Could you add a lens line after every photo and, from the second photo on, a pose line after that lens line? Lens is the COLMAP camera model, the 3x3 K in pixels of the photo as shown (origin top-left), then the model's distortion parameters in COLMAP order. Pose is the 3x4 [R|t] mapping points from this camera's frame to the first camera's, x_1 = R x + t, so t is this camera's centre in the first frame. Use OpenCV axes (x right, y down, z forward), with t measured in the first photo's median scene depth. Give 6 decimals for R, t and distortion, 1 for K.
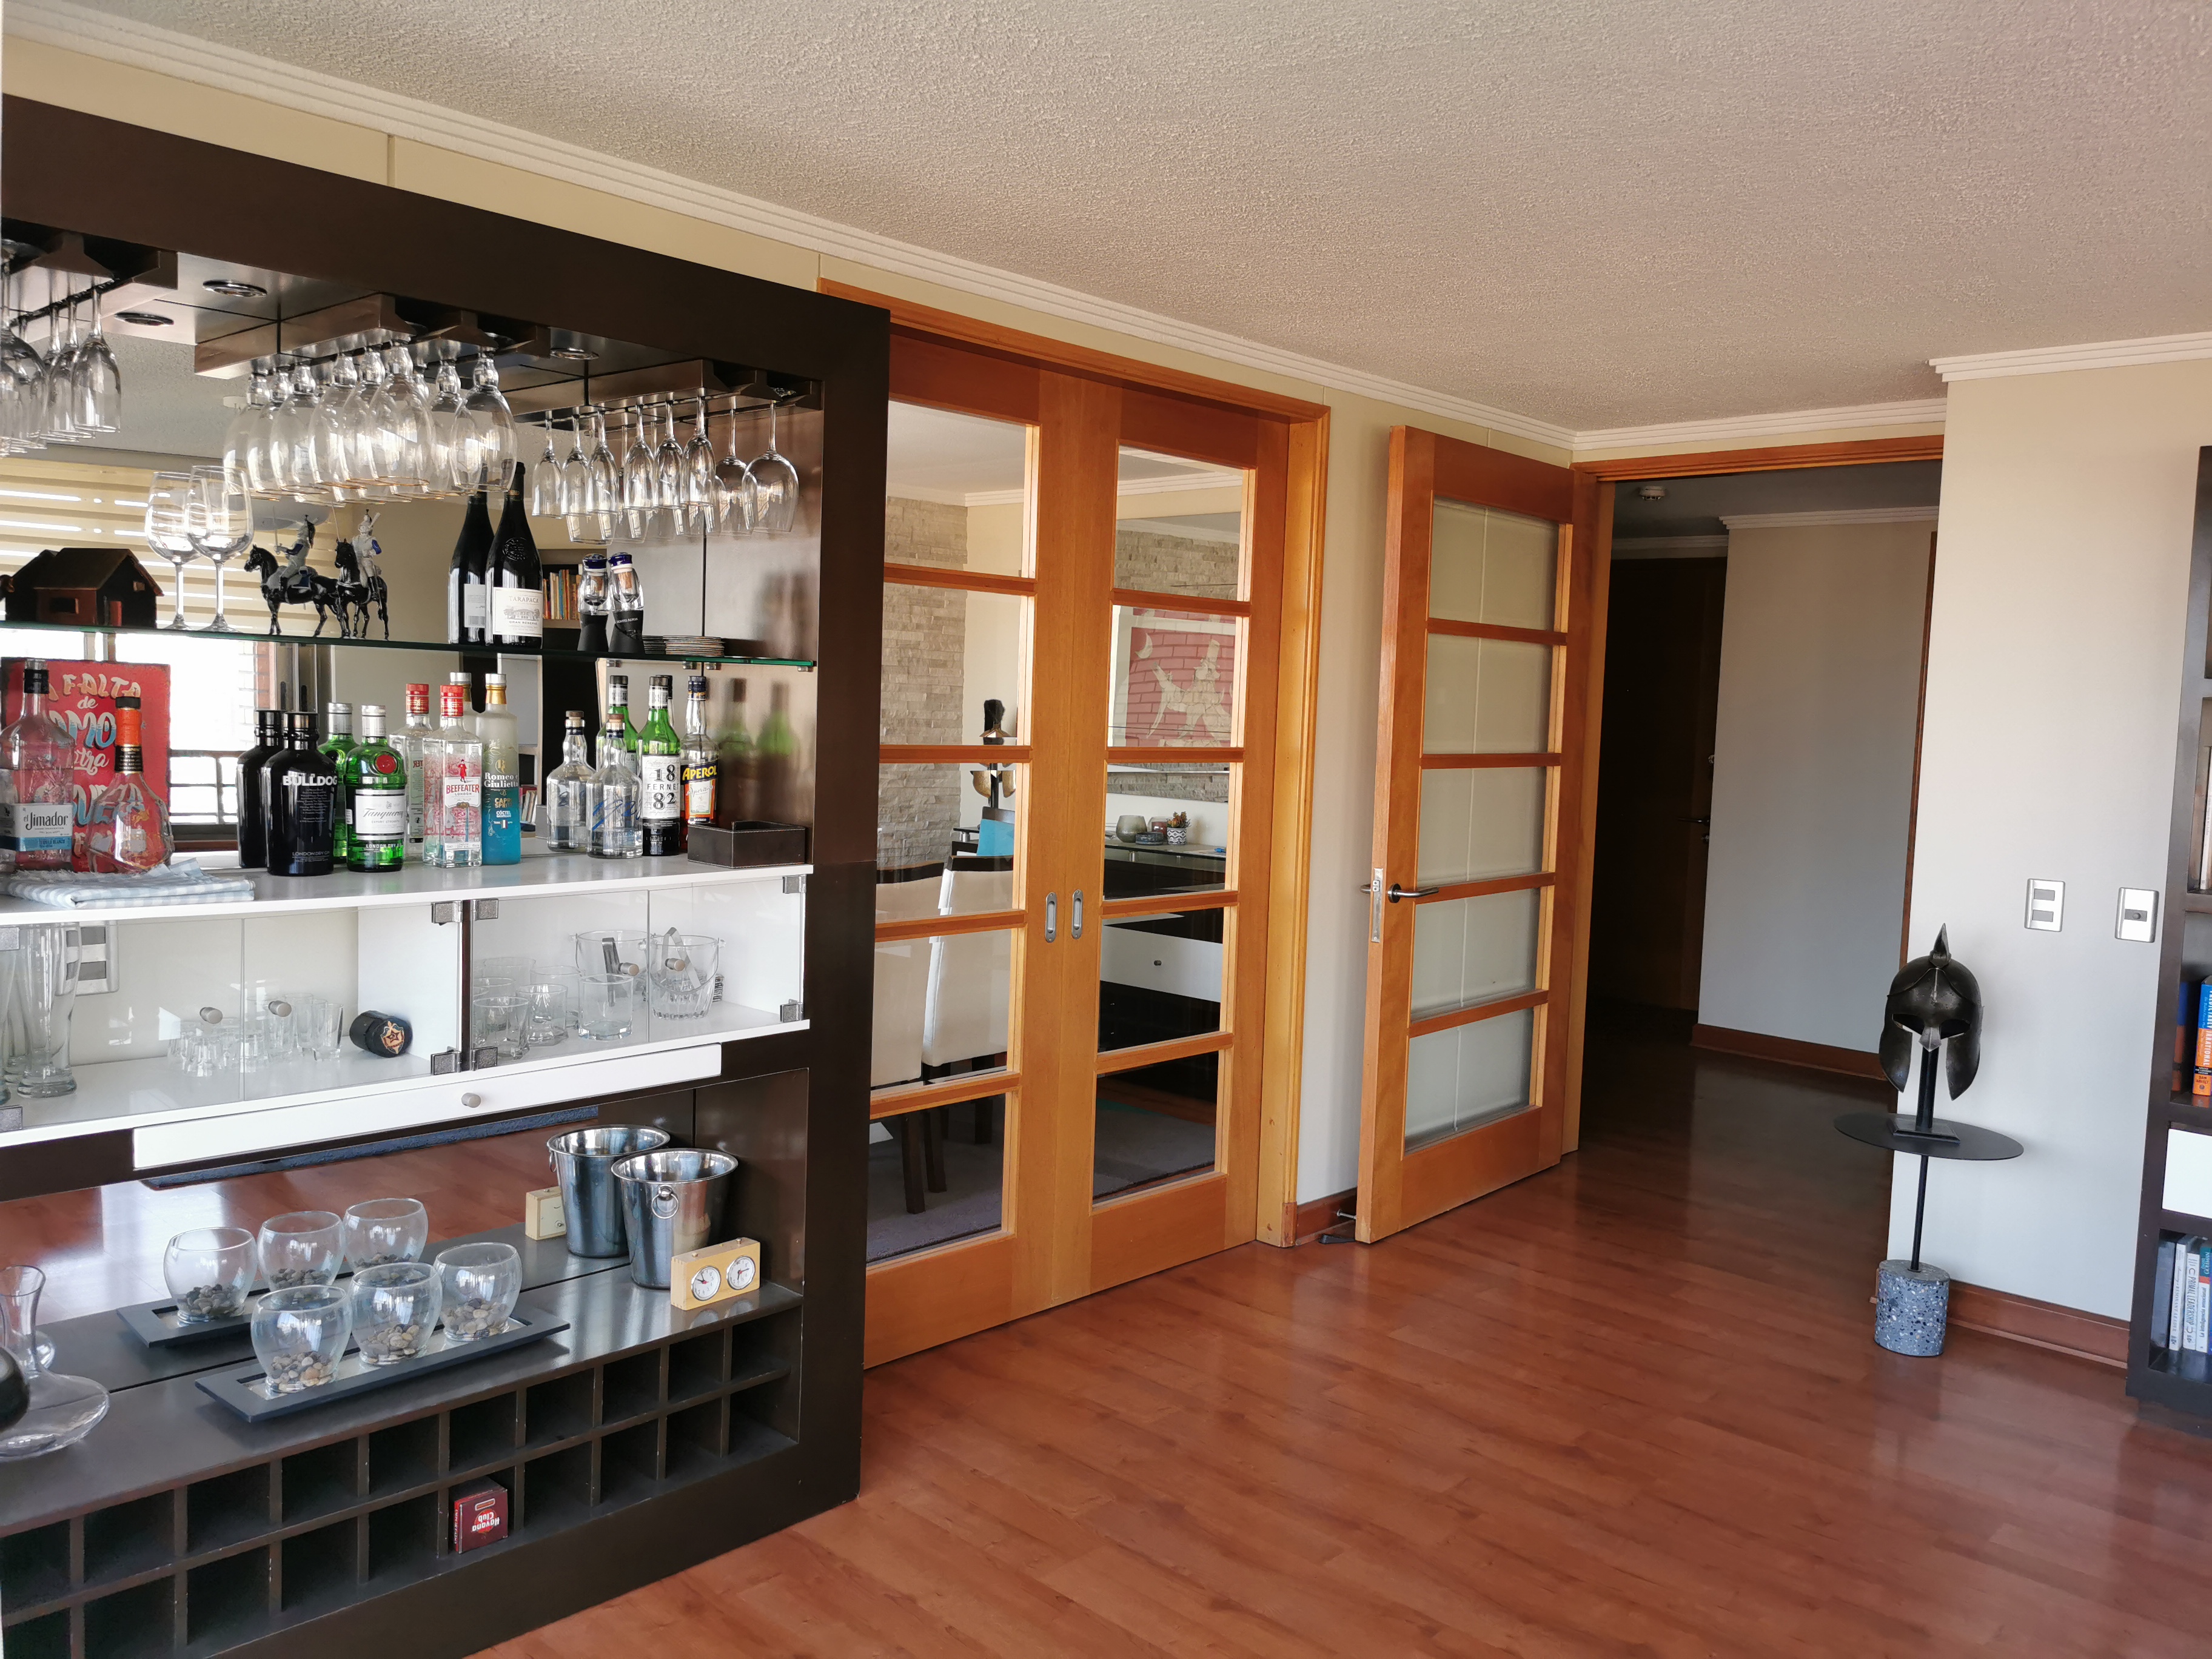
lens RADIAL K [[1721.5, 0, 1114.9], [0, 1721.5, 825.1], [0, 0, 1]] dist [0.005029, -0.011512]
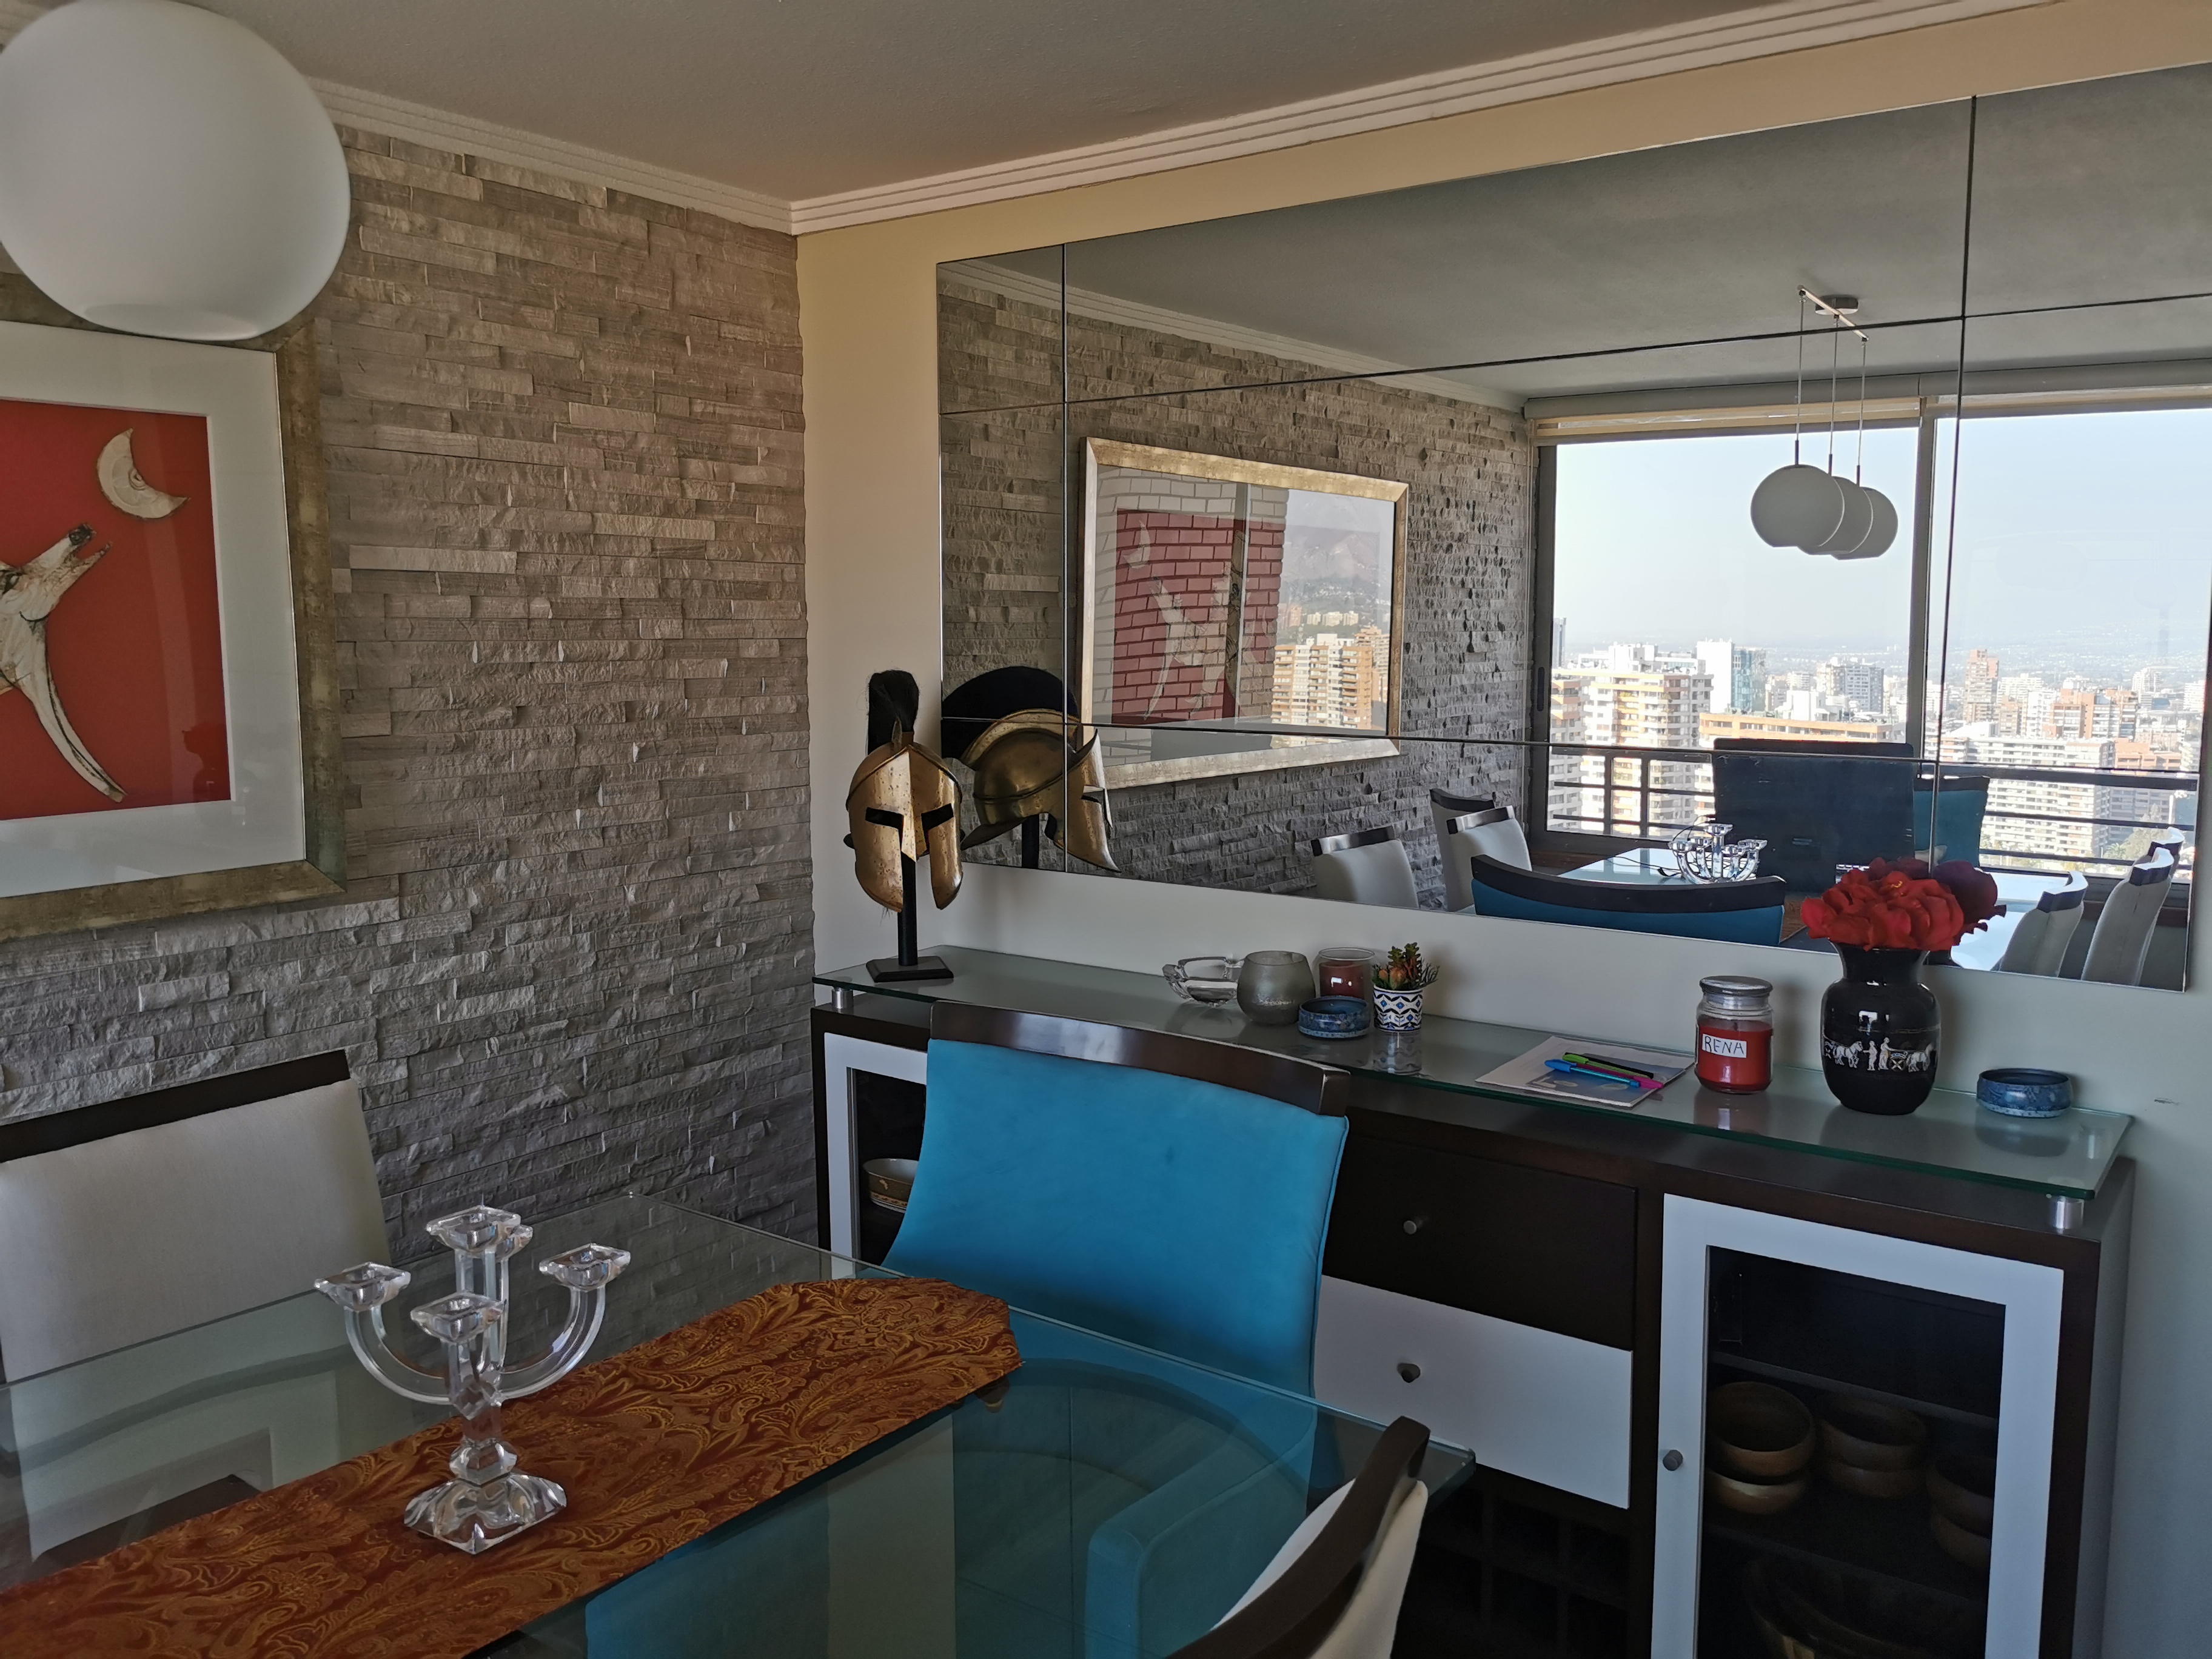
lens RADIAL K [[1721.5, 0, 1114.1], [0, 1721.5, 826.4], [0, 0, 1]] dist [0.005029, -0.011512]
pose [[0.991524, -0.049486, 0.120129, -0.065859], [0.044297, 0.997982, 0.045486, -0.048918], [-0.122137, -0.039779, 0.991716, 0.544035]]
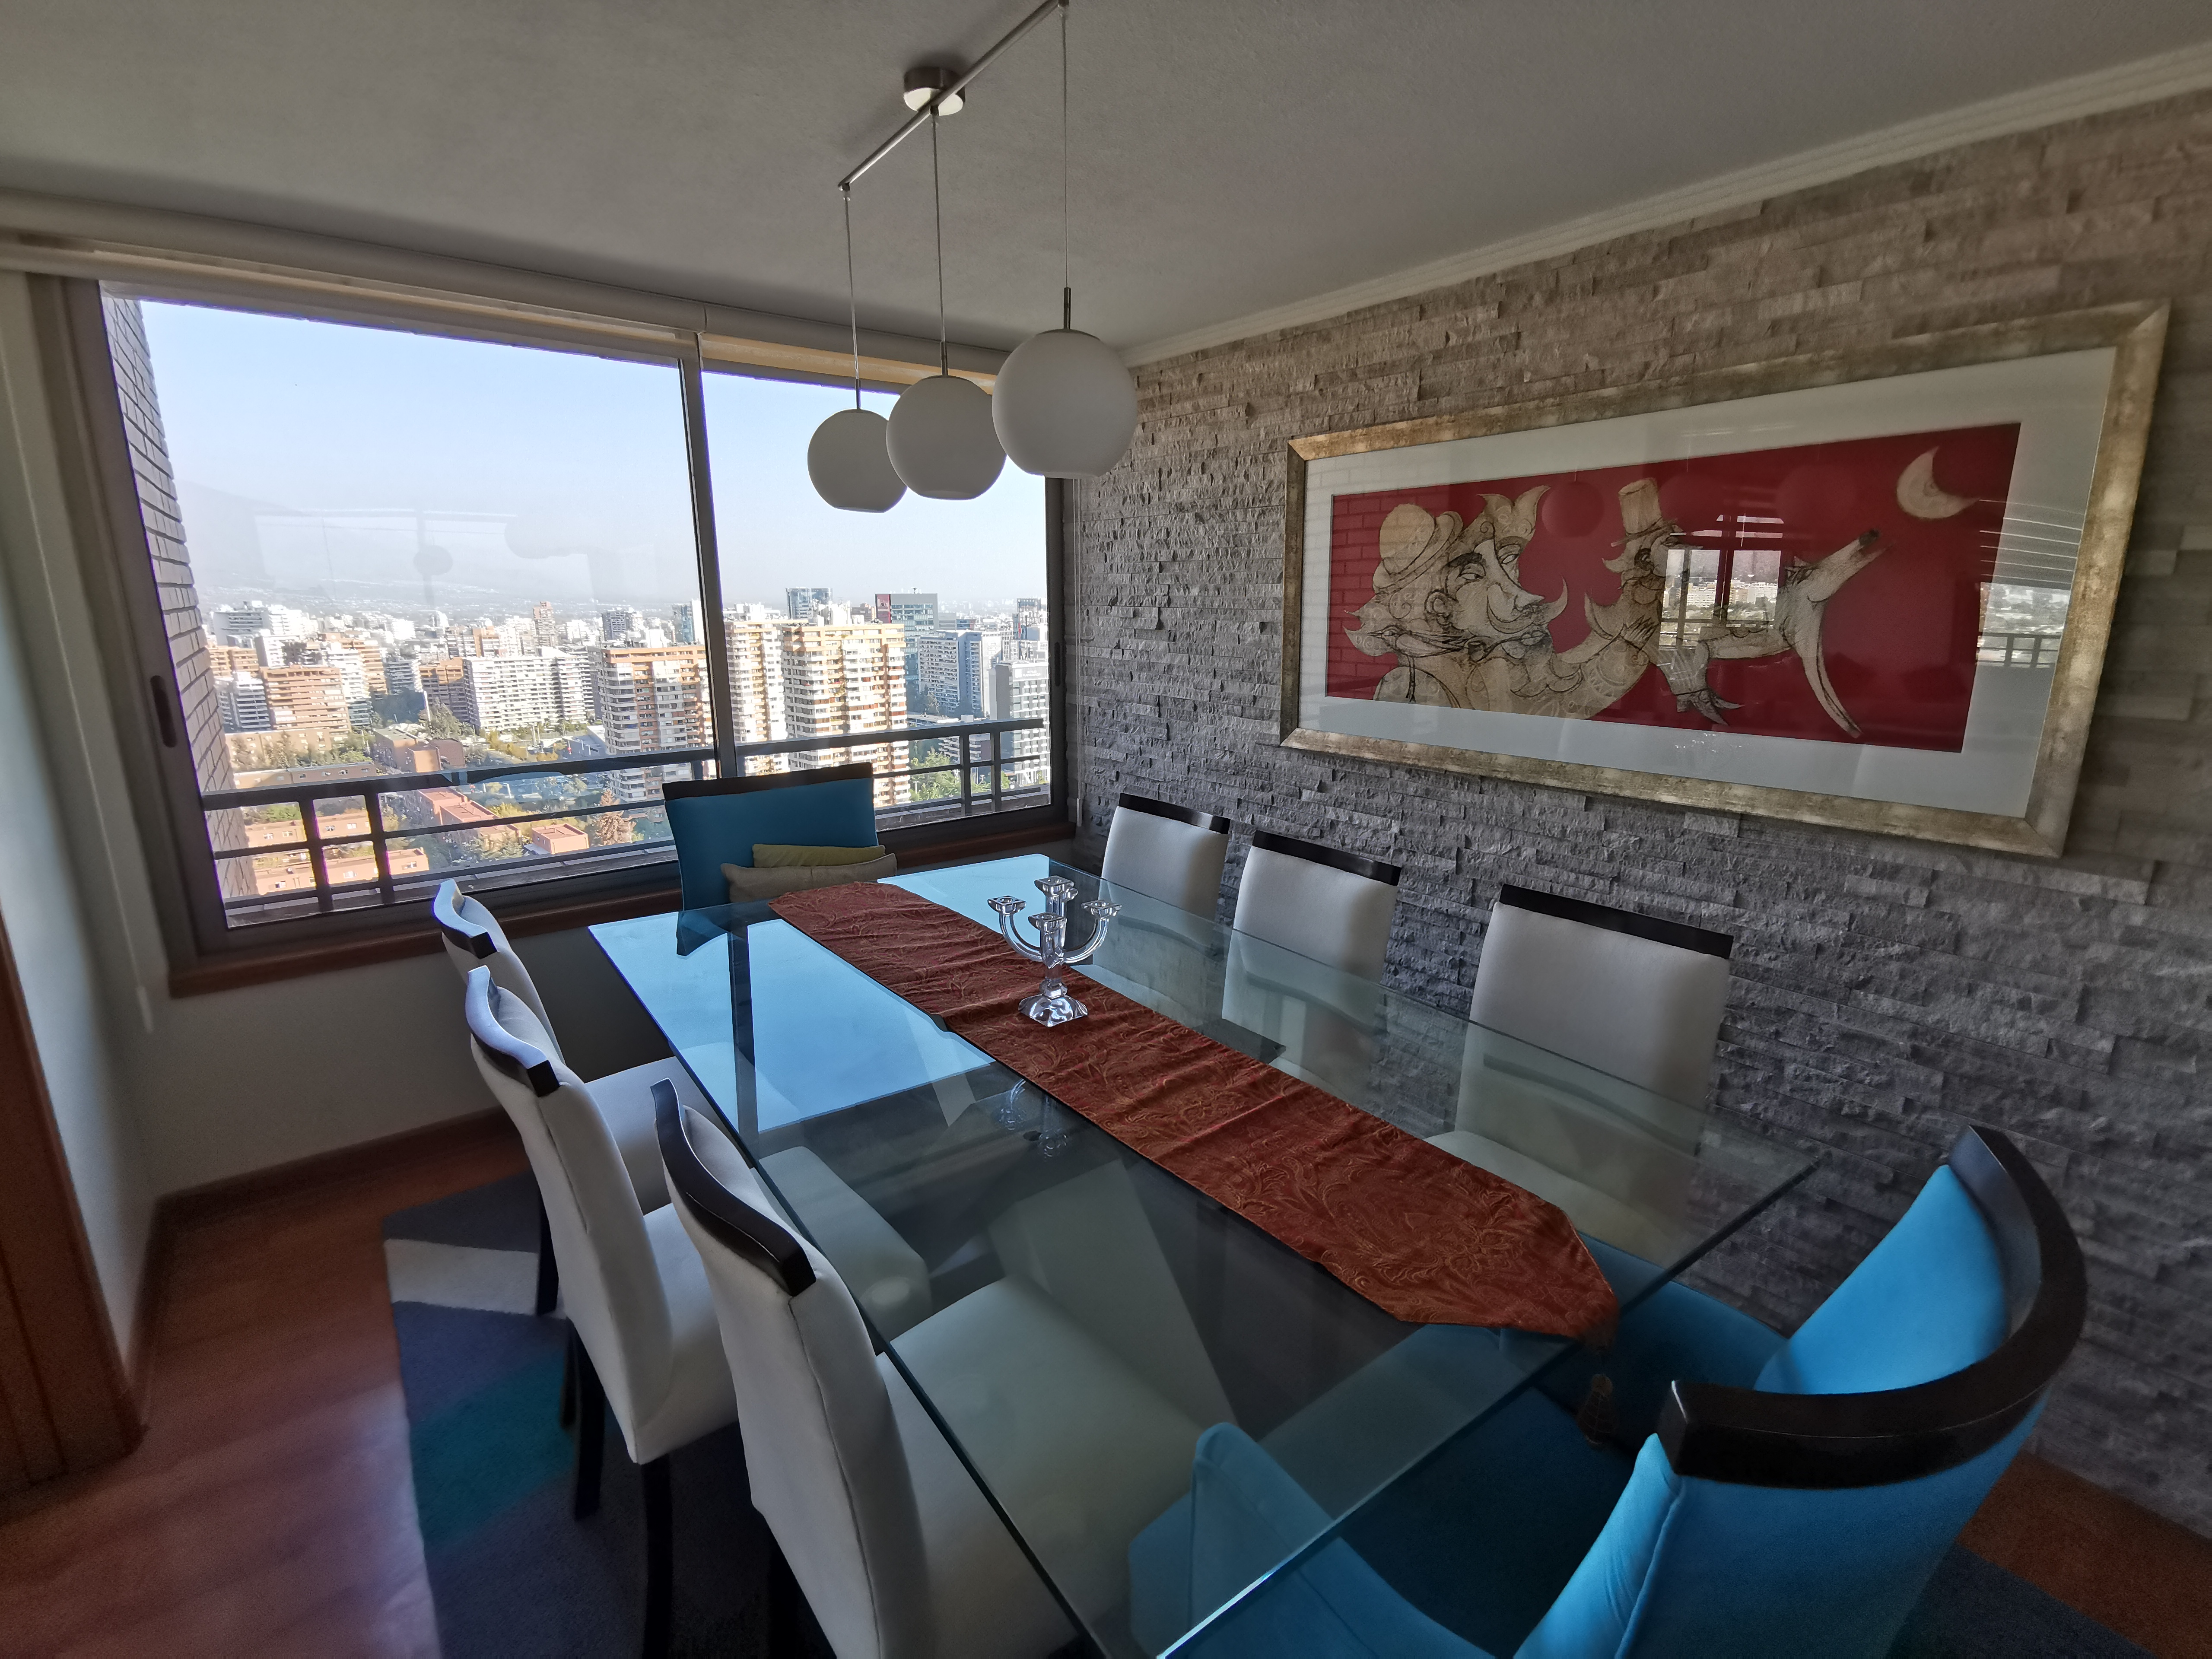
lens RADIAL K [[1033.5, 0, 1145.2], [0, 1033.5, 821.4], [0, 0, 1]] dist [0.012702, 0.000775]
pose [[-0.140842, 0.172712, -0.974851, 0.073001], [-0.093013, 0.978002, 0.186709, -0.058631], [0.985653, 0.116970, -0.121680, 0.741091]]
